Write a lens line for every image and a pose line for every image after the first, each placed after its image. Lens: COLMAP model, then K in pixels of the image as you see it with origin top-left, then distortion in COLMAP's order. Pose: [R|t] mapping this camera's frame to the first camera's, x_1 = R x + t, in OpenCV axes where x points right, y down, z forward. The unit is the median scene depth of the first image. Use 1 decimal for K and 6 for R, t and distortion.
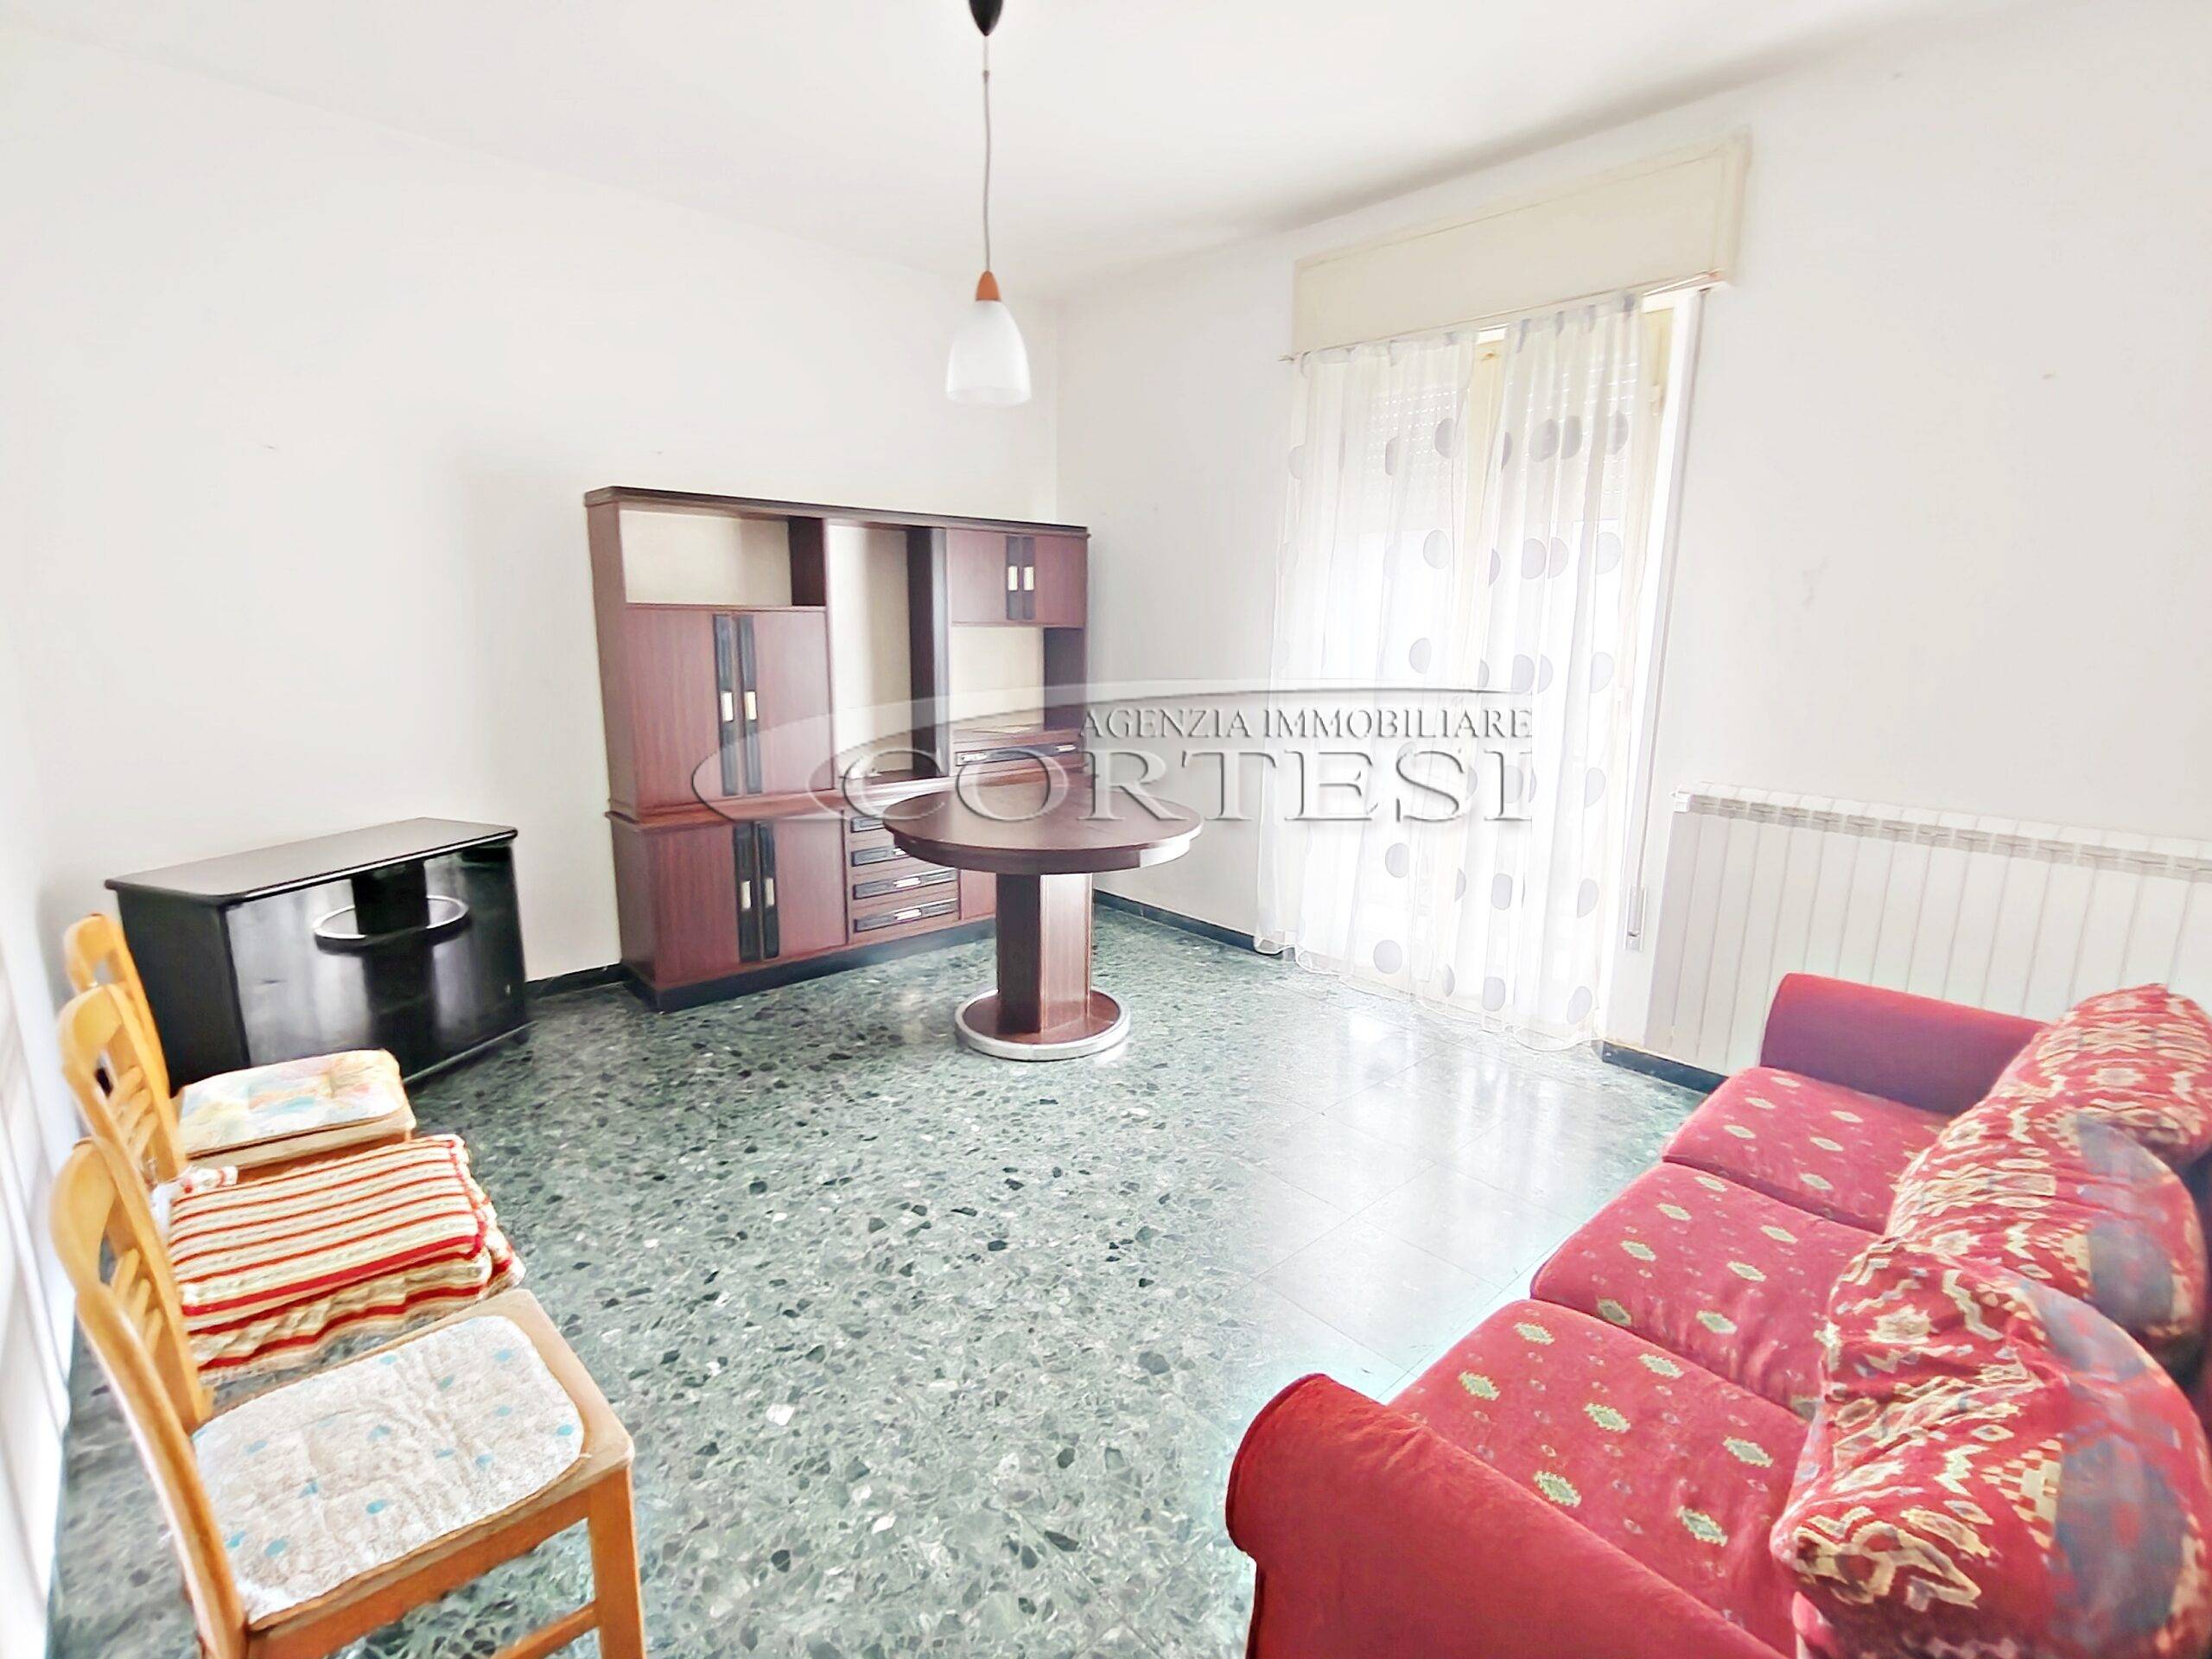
lens RADIAL K [[1038.8, 0, 1092.1], [0, 1038.8, 827.6], [0, 0, 1]] dist [-0.002087, 0.000255]
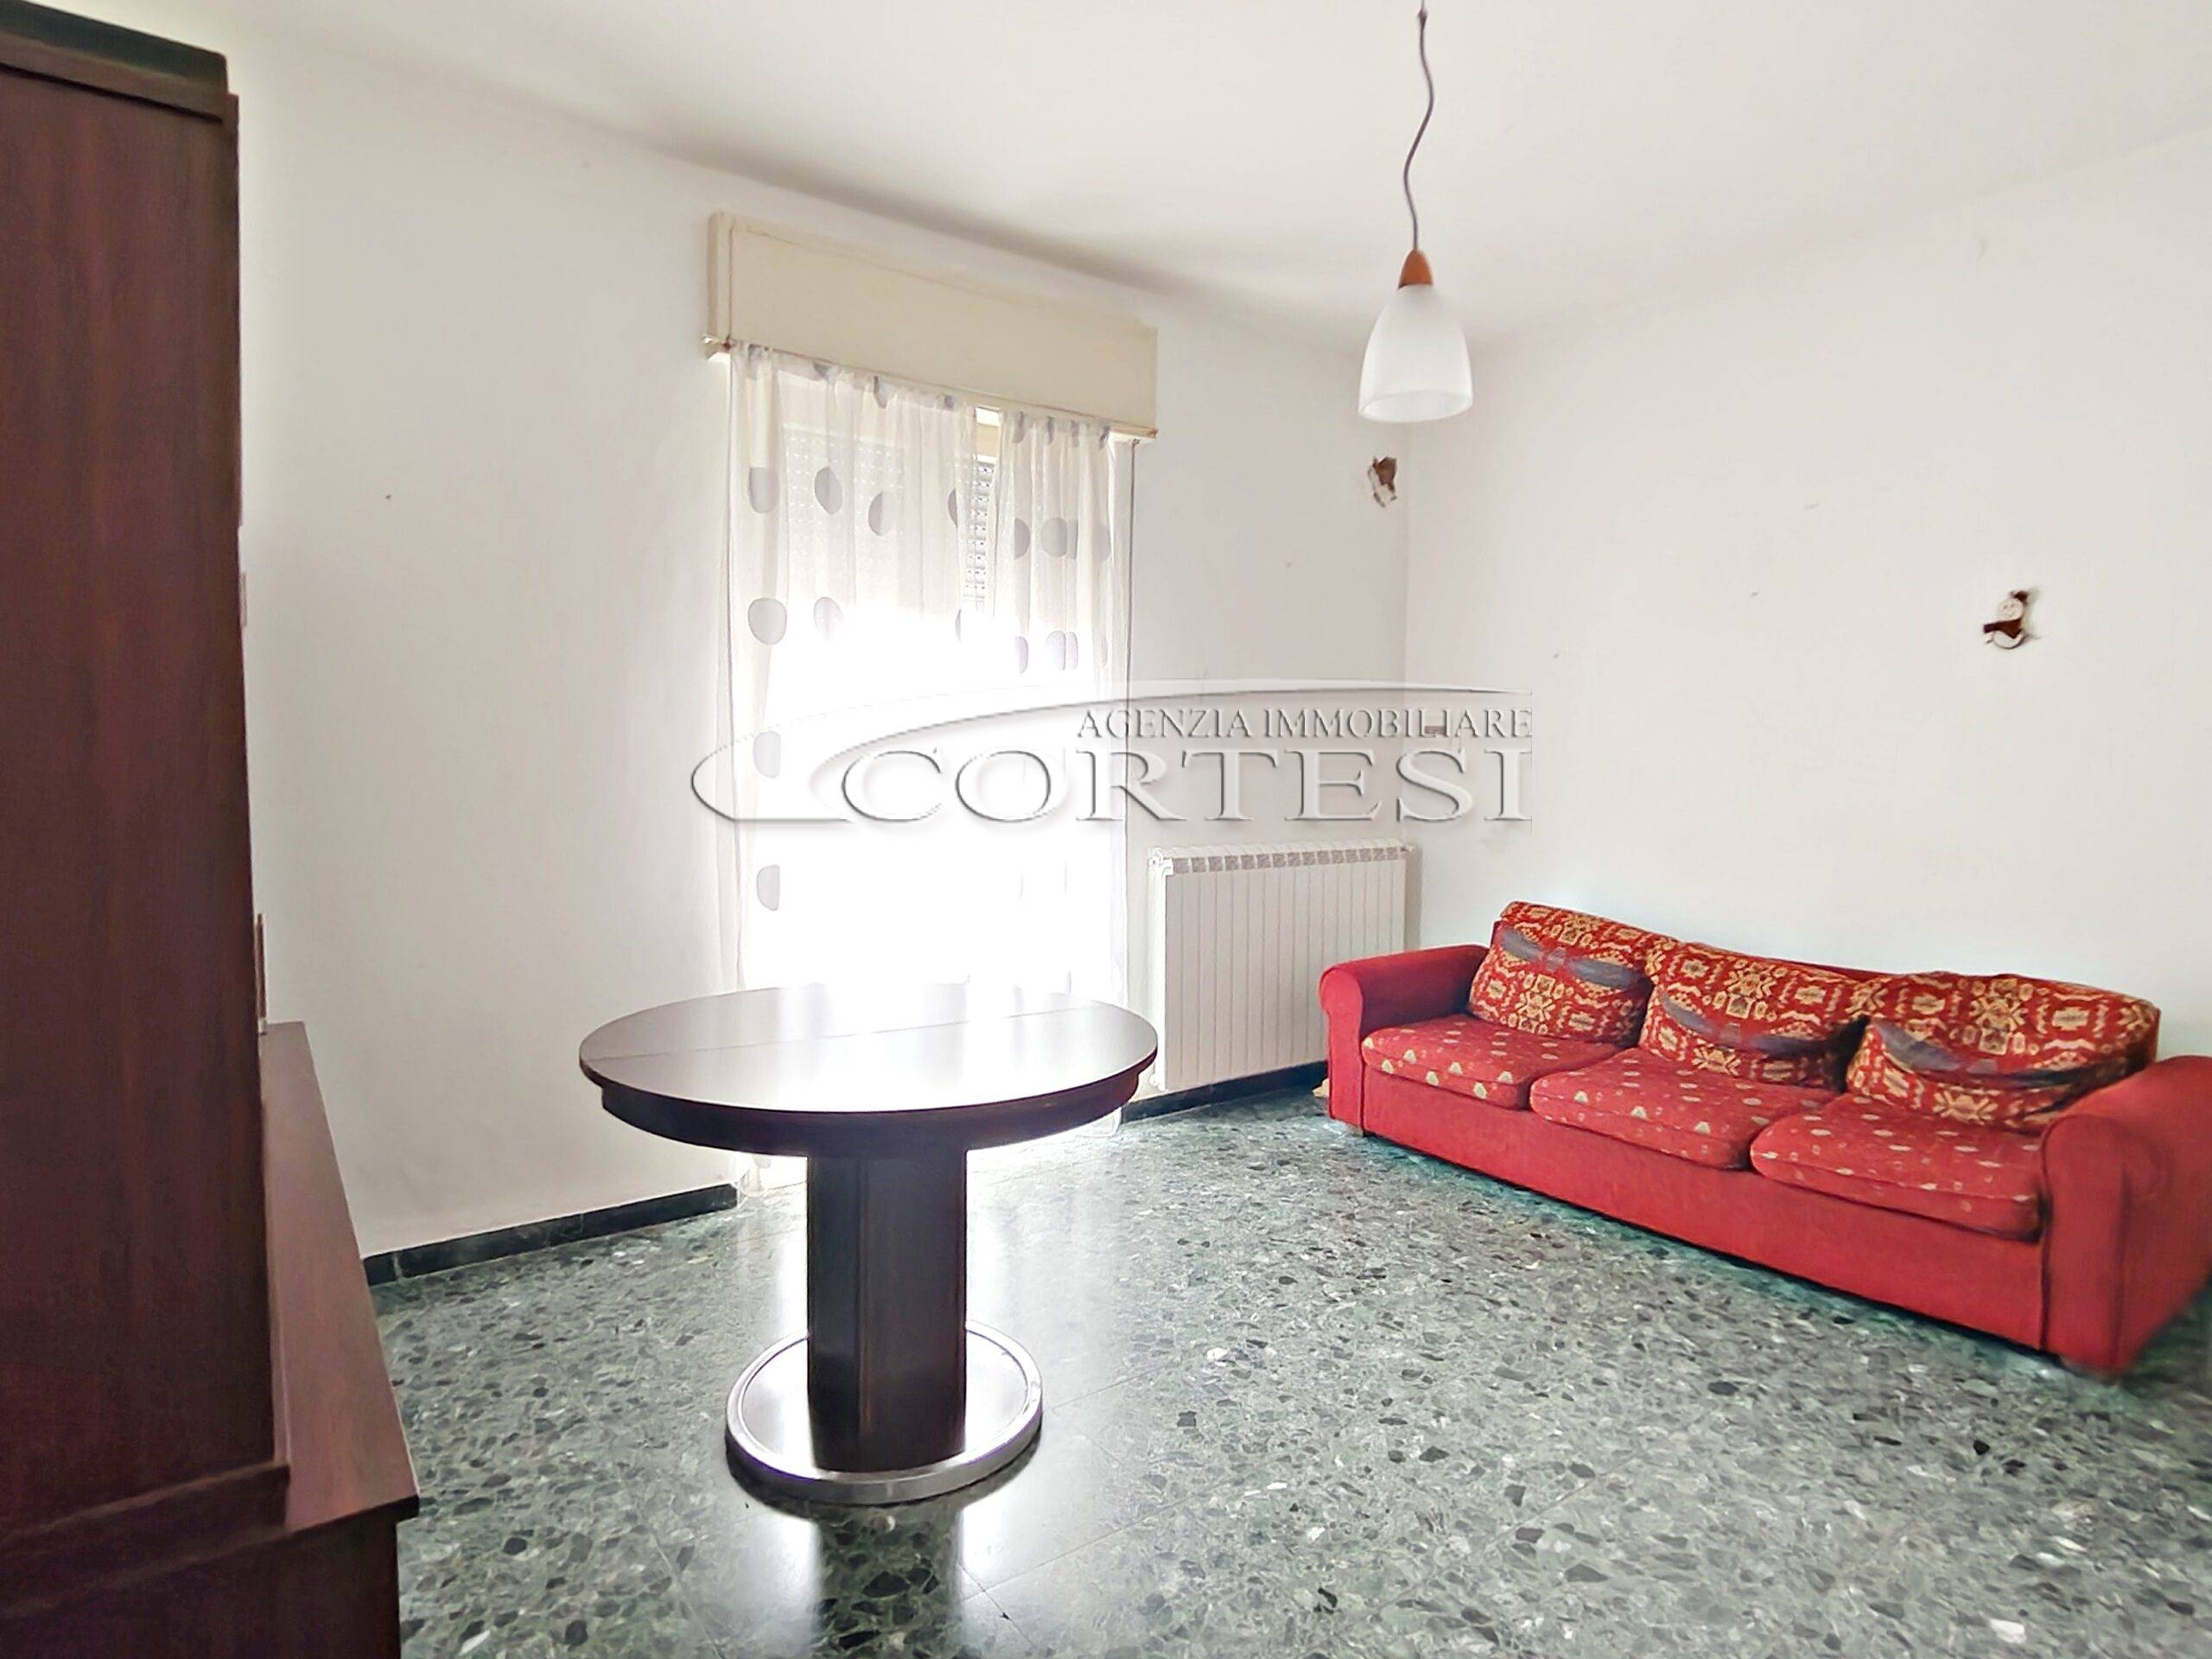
lens RADIAL K [[1226.6, 0, 1073.8], [0, 1226.6, 834.1], [0, 0, 1]] dist [-0.022810, 0.014326]
pose [[0.118339, -0.083767, 0.989434, -0.825154], [0.194394, 0.979109, 0.059643, -0.168403], [-0.973759, 0.185282, 0.132151, 0.940152]]
